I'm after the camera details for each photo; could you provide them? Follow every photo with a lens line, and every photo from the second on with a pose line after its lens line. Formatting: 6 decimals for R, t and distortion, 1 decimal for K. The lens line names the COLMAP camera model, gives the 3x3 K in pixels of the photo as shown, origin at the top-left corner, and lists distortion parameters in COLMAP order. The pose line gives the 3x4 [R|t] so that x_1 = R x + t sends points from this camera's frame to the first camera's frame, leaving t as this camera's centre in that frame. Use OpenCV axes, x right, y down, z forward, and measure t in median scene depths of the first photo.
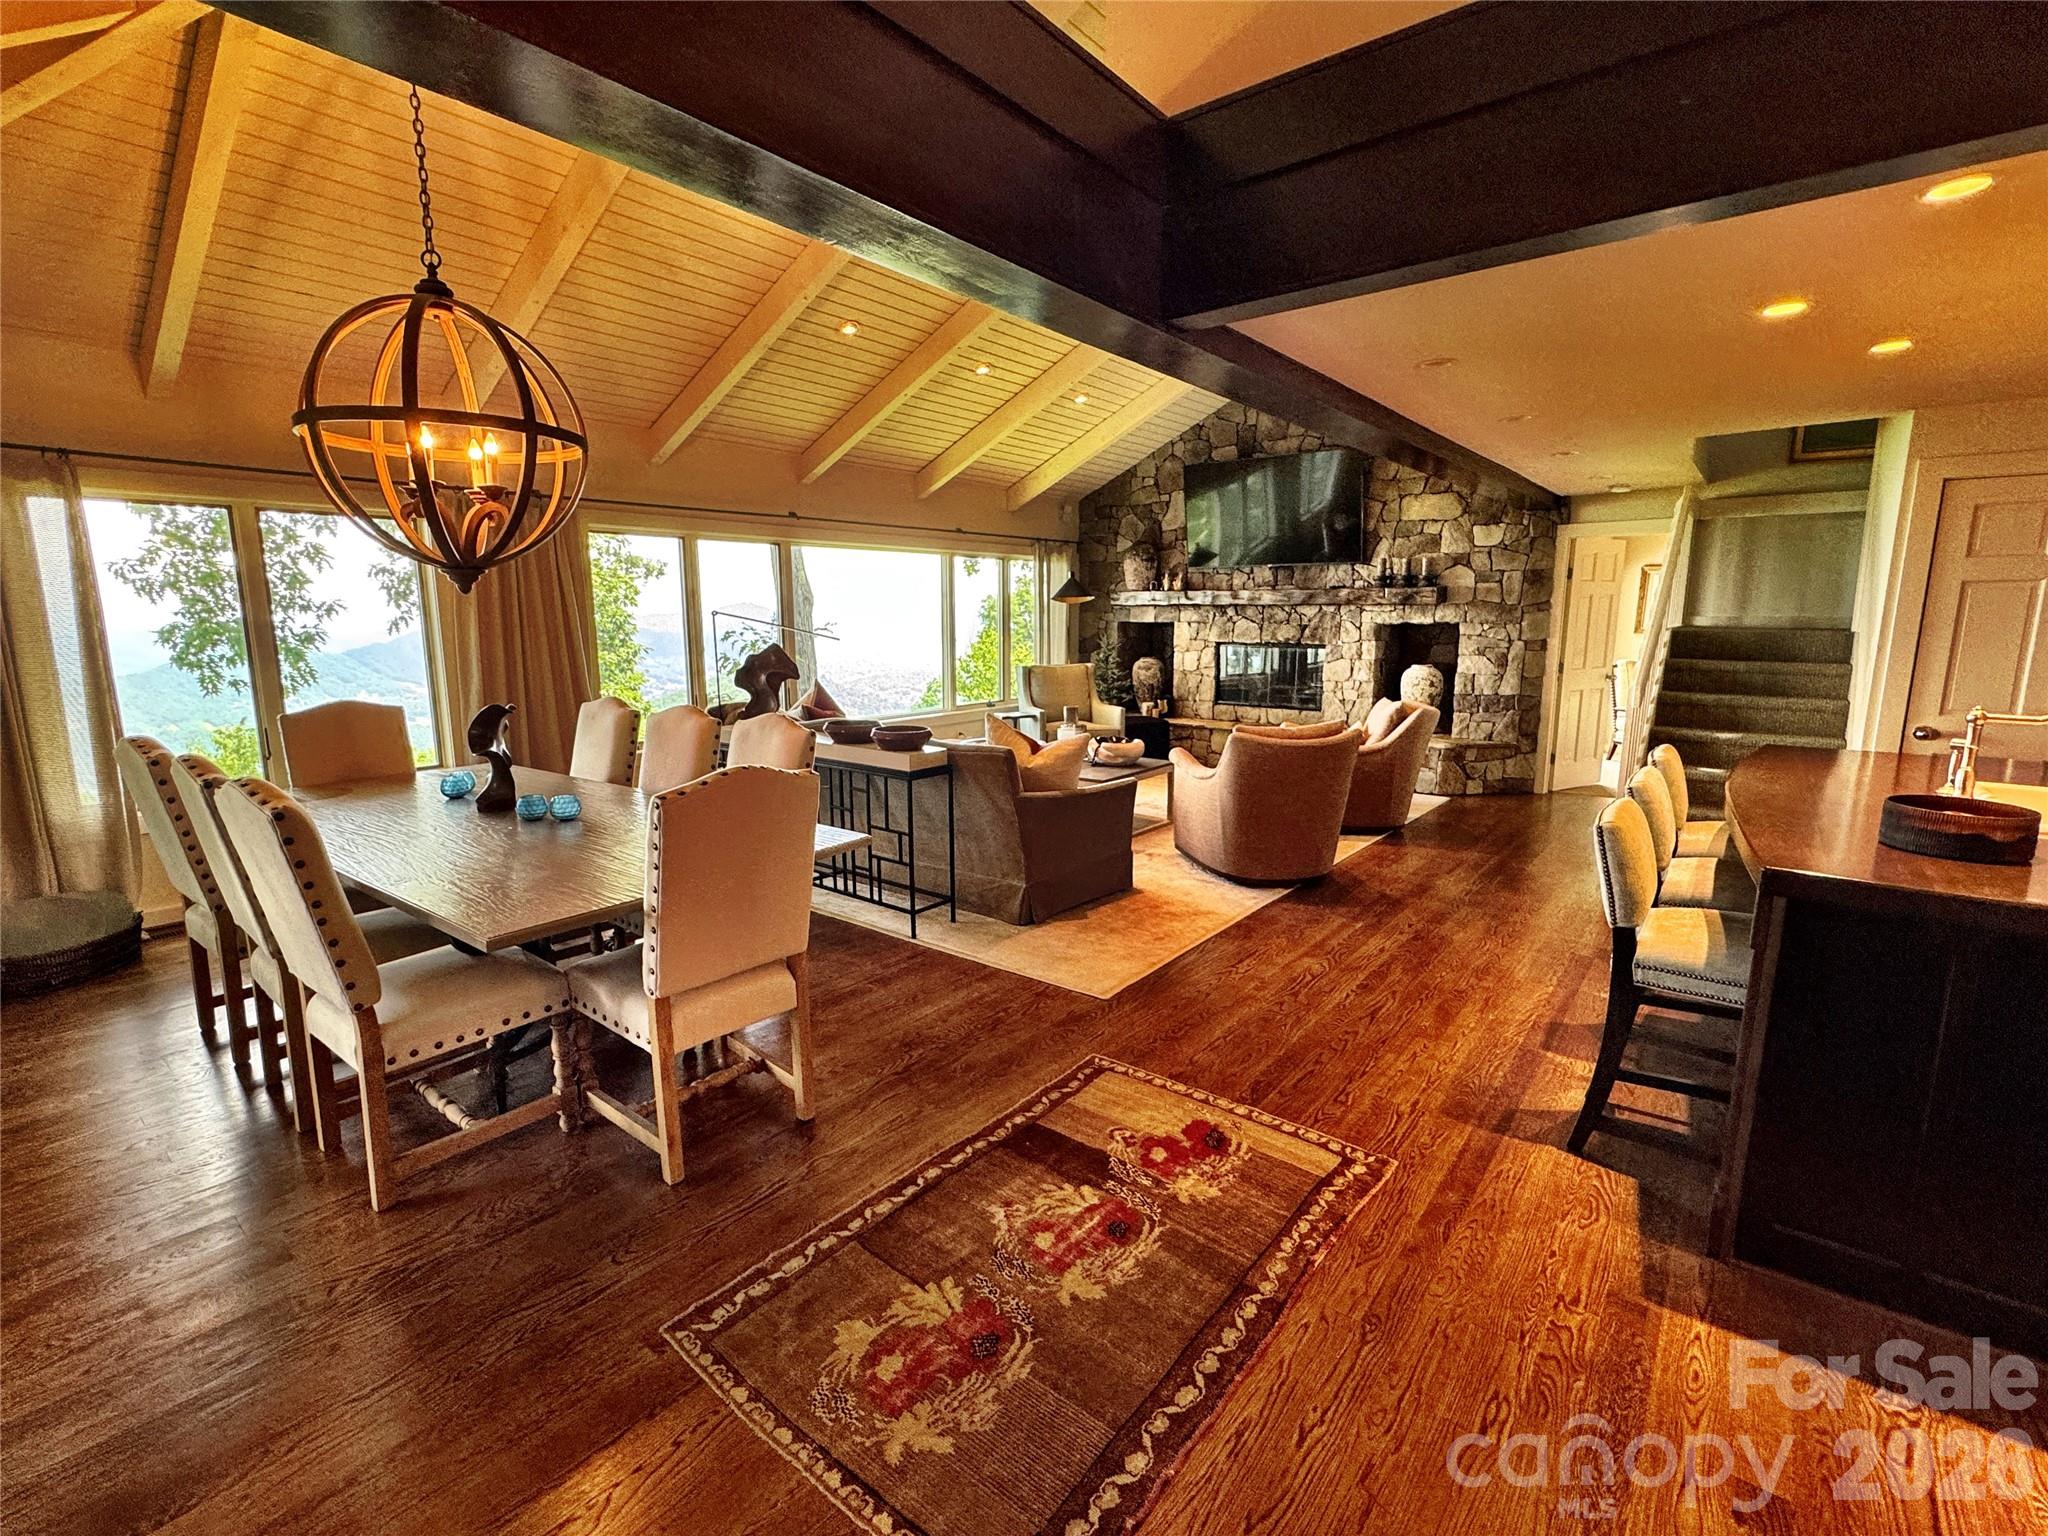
lens RADIAL K [[919.2, 0, 1019.1], [0, 919.2, 766.5], [0, 0, 1]] dist [-0.001268, 0.000091]
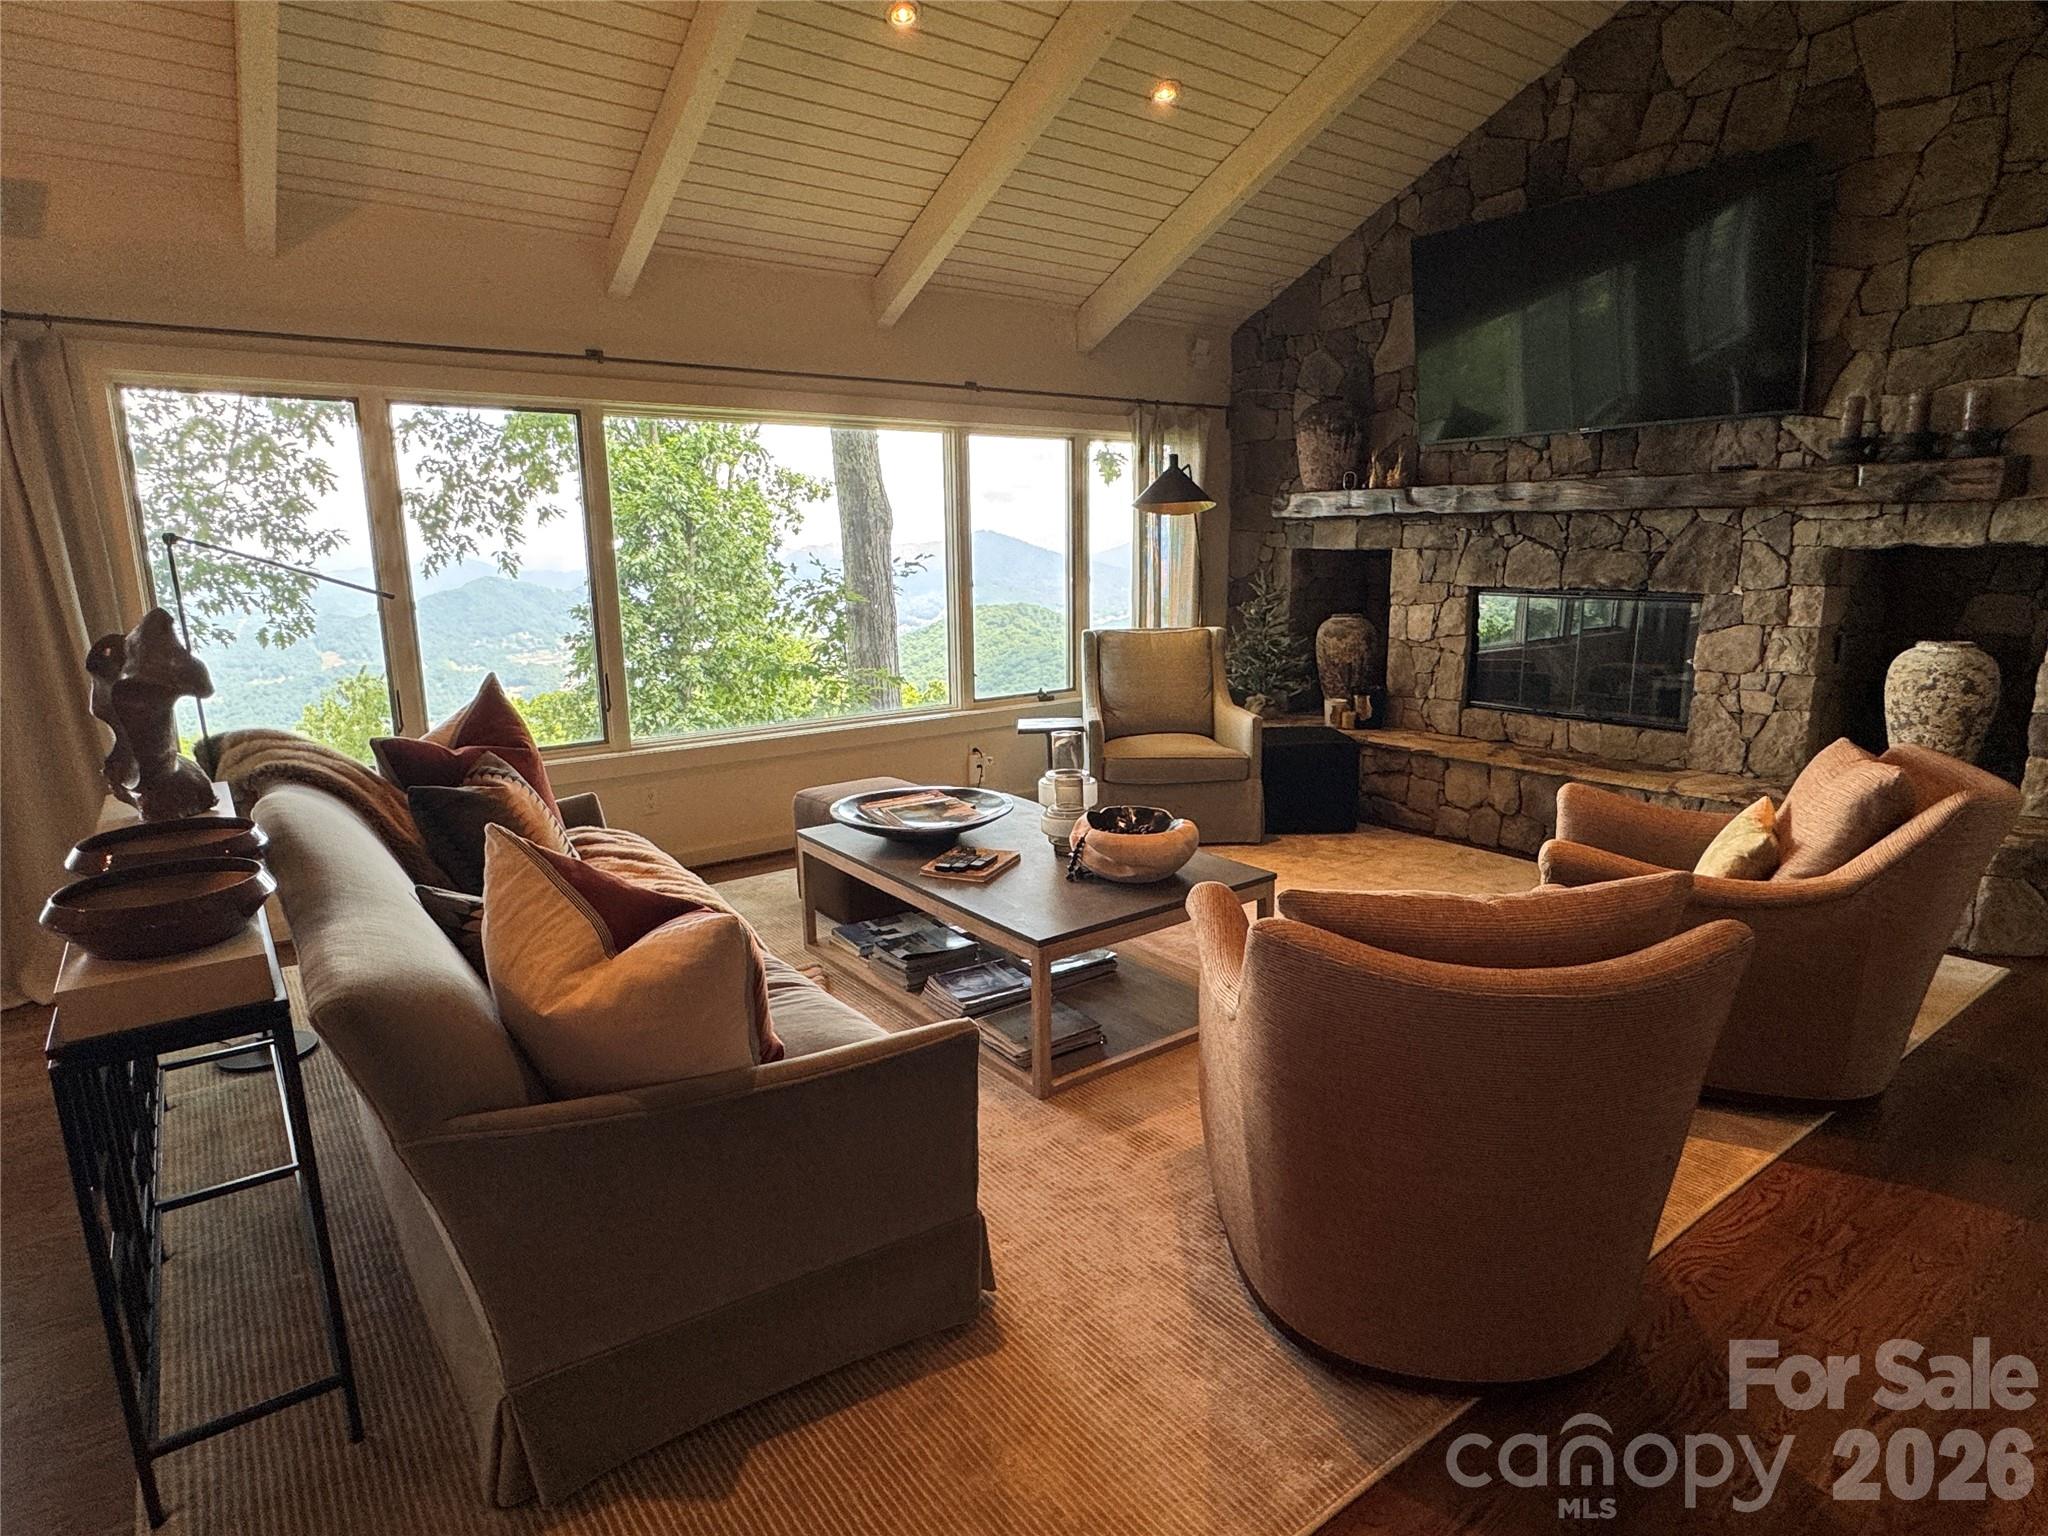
lens RADIAL K [[1111.1, 0, 1019.9], [0, 1111.1, 763.1], [0, 0, 1]] dist [0.001669, 0.000892]
pose [[0.968244, 0.038680, -0.246996, 0.128924], [-0.030856, 0.998894, 0.035474, -0.051562], [0.248095, -0.026726, 0.968367, 0.334029]]
